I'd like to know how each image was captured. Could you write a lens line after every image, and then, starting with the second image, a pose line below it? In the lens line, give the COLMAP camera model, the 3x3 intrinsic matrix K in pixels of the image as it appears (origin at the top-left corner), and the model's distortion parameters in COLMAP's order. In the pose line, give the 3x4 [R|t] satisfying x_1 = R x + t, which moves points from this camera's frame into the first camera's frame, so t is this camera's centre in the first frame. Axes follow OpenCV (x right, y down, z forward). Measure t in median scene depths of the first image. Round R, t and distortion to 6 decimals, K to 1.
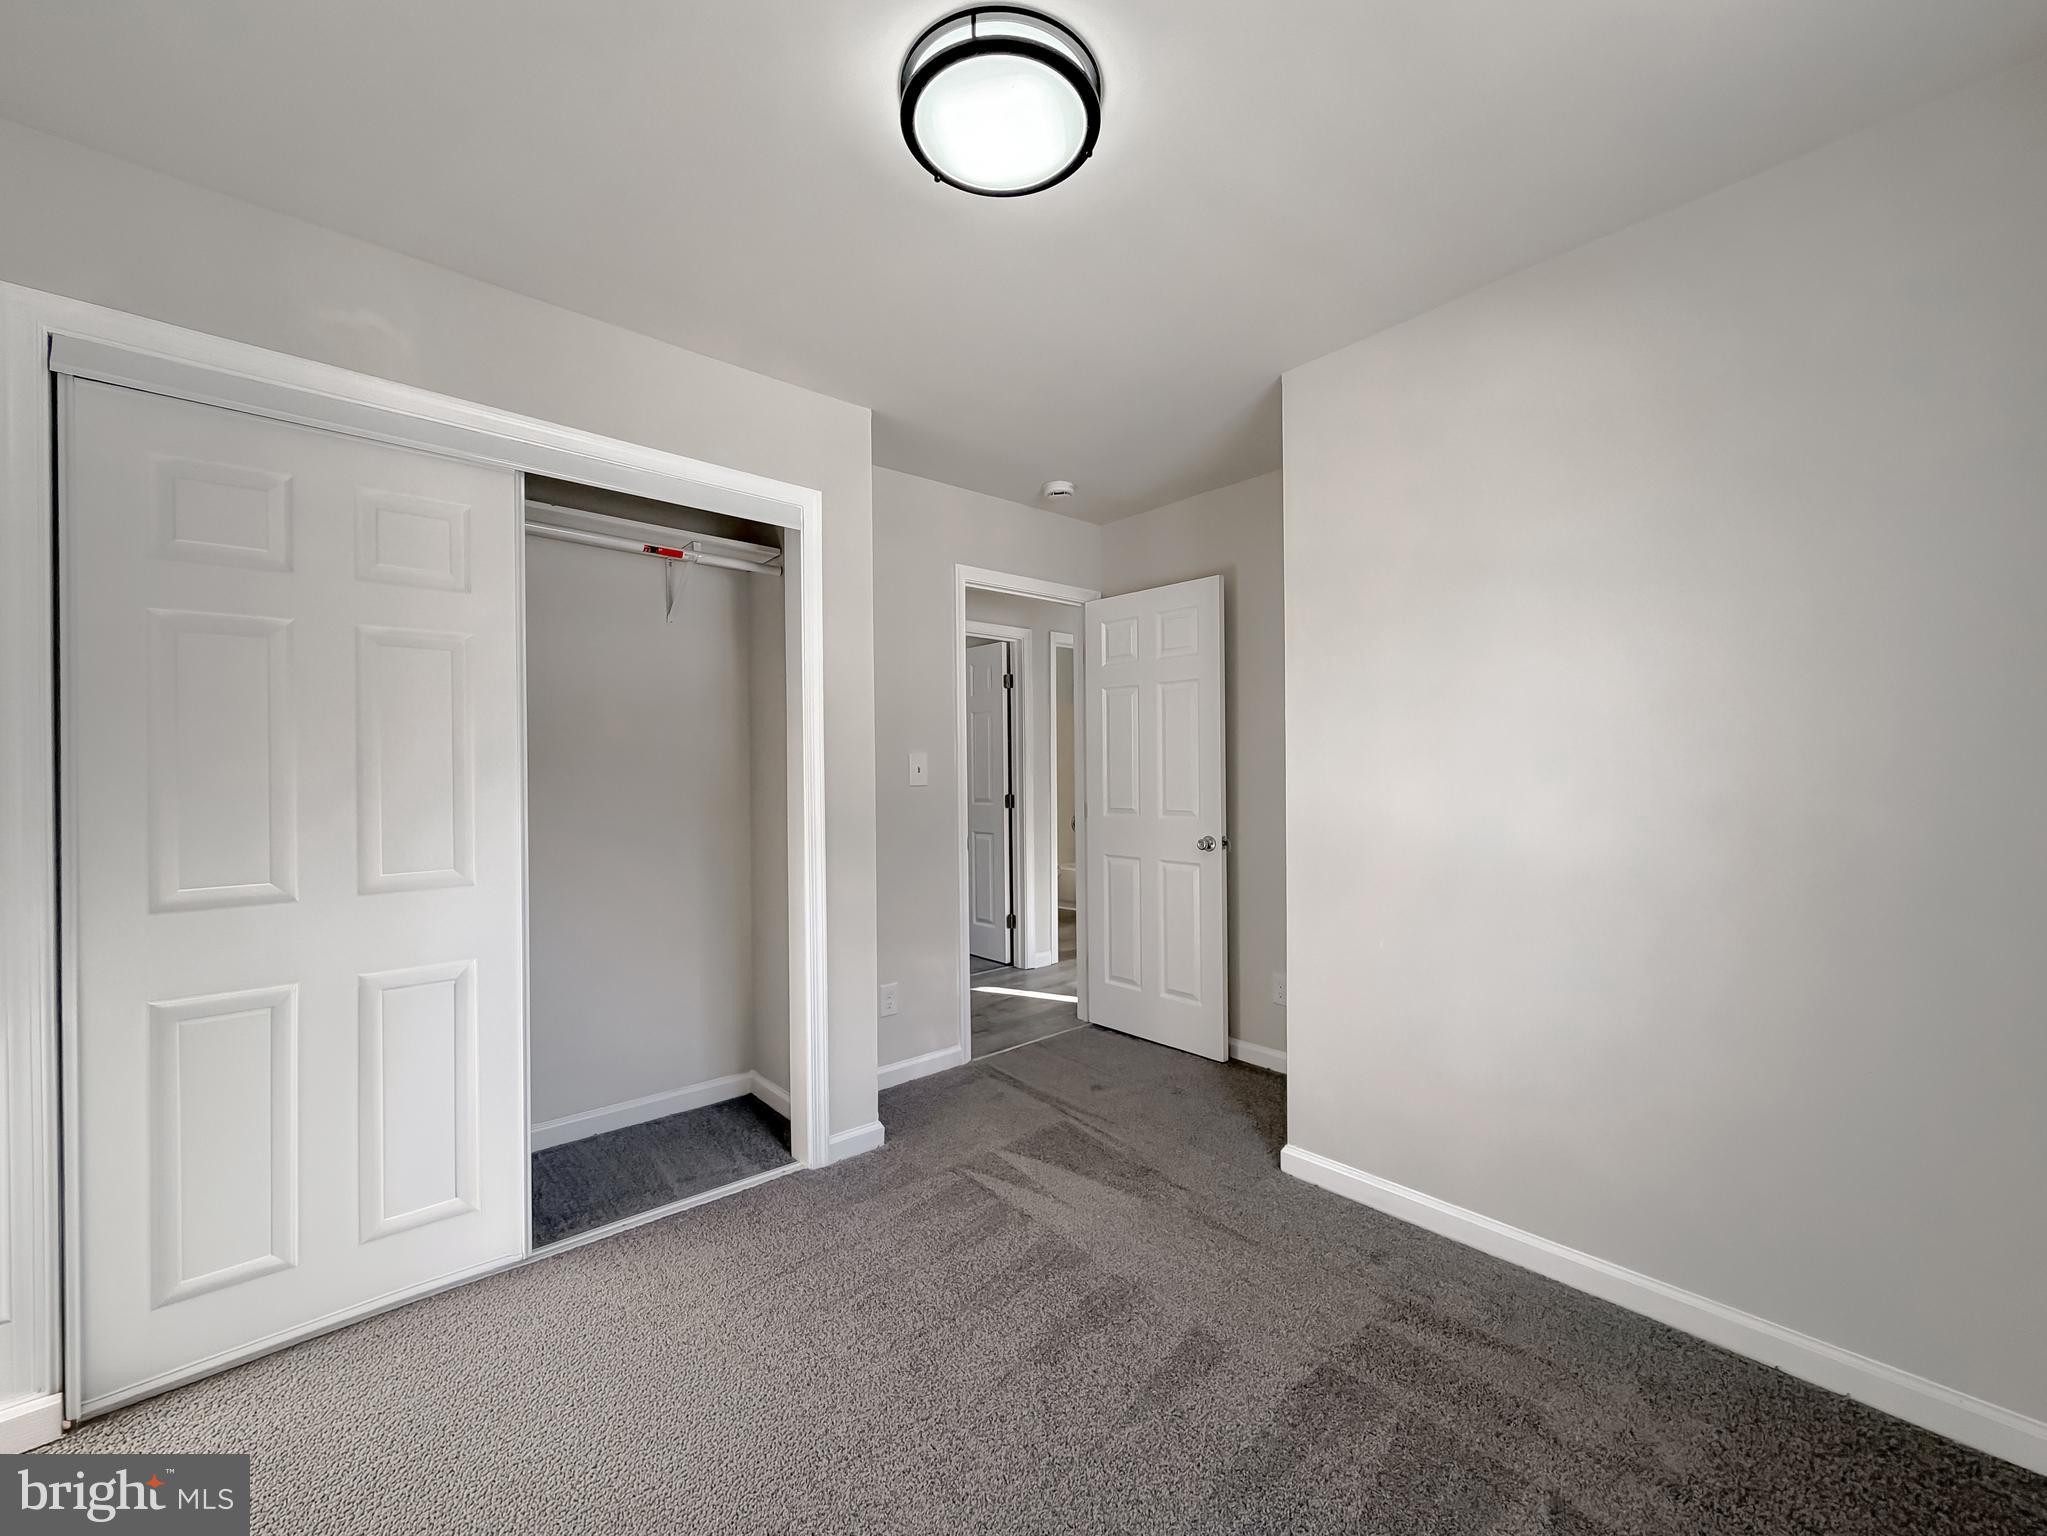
lens RADIAL K [[821.4, 0, 1023.5], [0, 821.4, 768.0], [0, 0, 1]] dist [-0.000310, -0.000097]
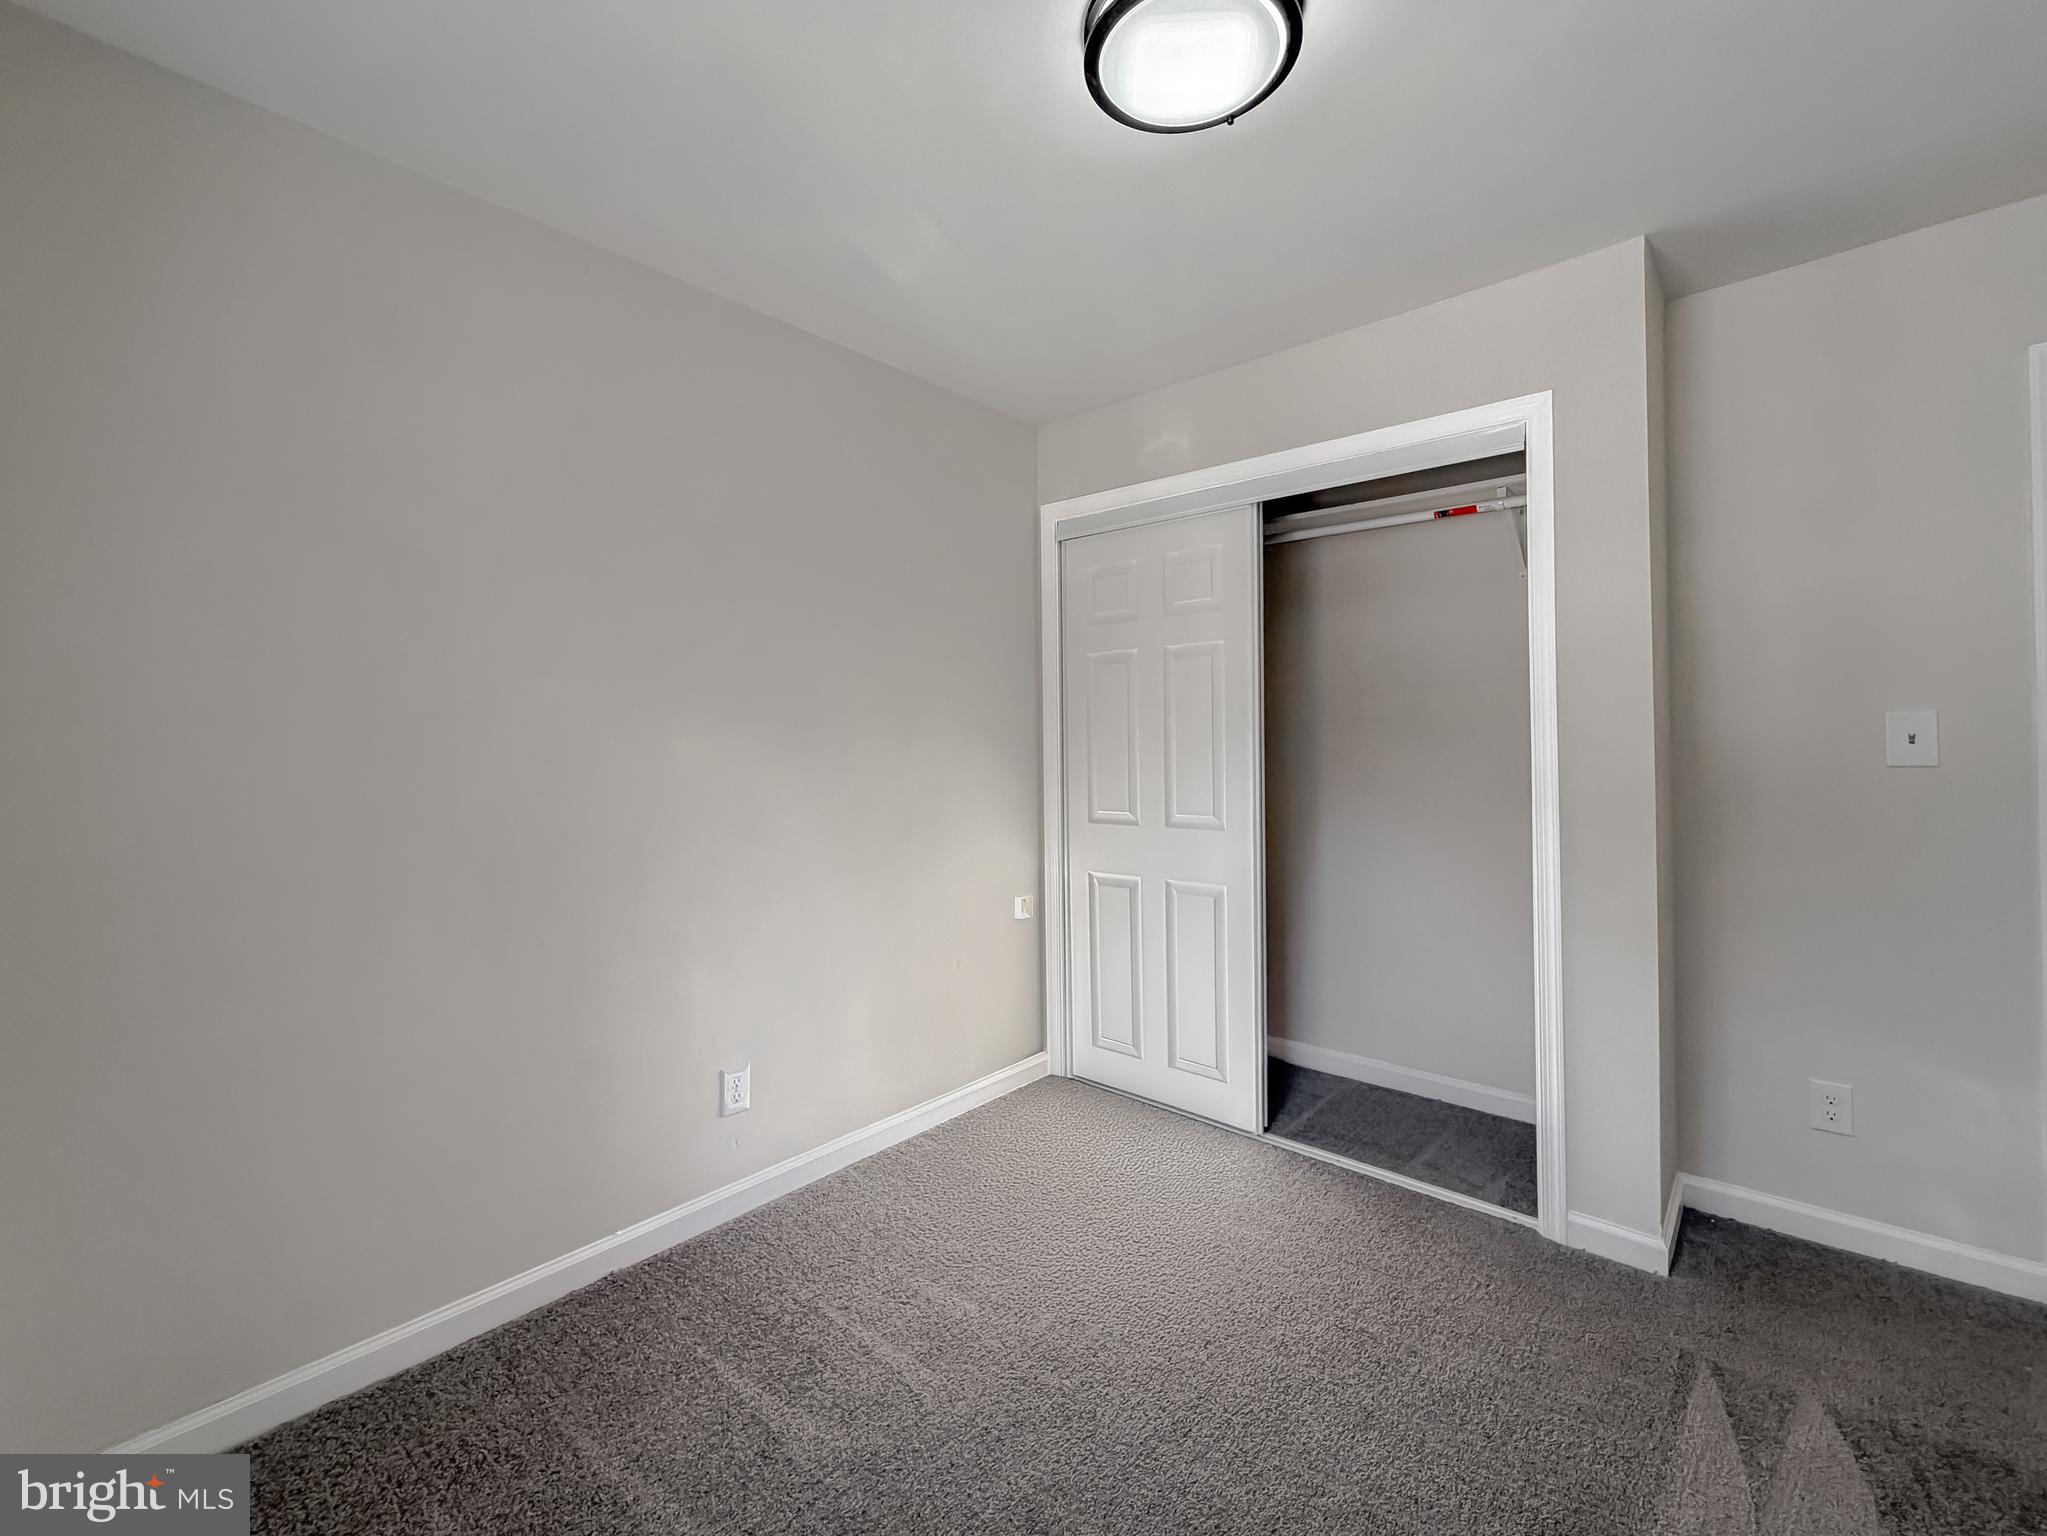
lens RADIAL K [[867.9, 0, 1007.6], [0, 867.9, 741.7], [0, 0, 1]] dist [-0.000083, -0.000214]
pose [[0.119173, 0.004197, -0.992865, 0.525797], [0.011478, 0.999918, 0.005605, -0.008809], [0.992807, -0.012064, 0.119115, 0.379316]]
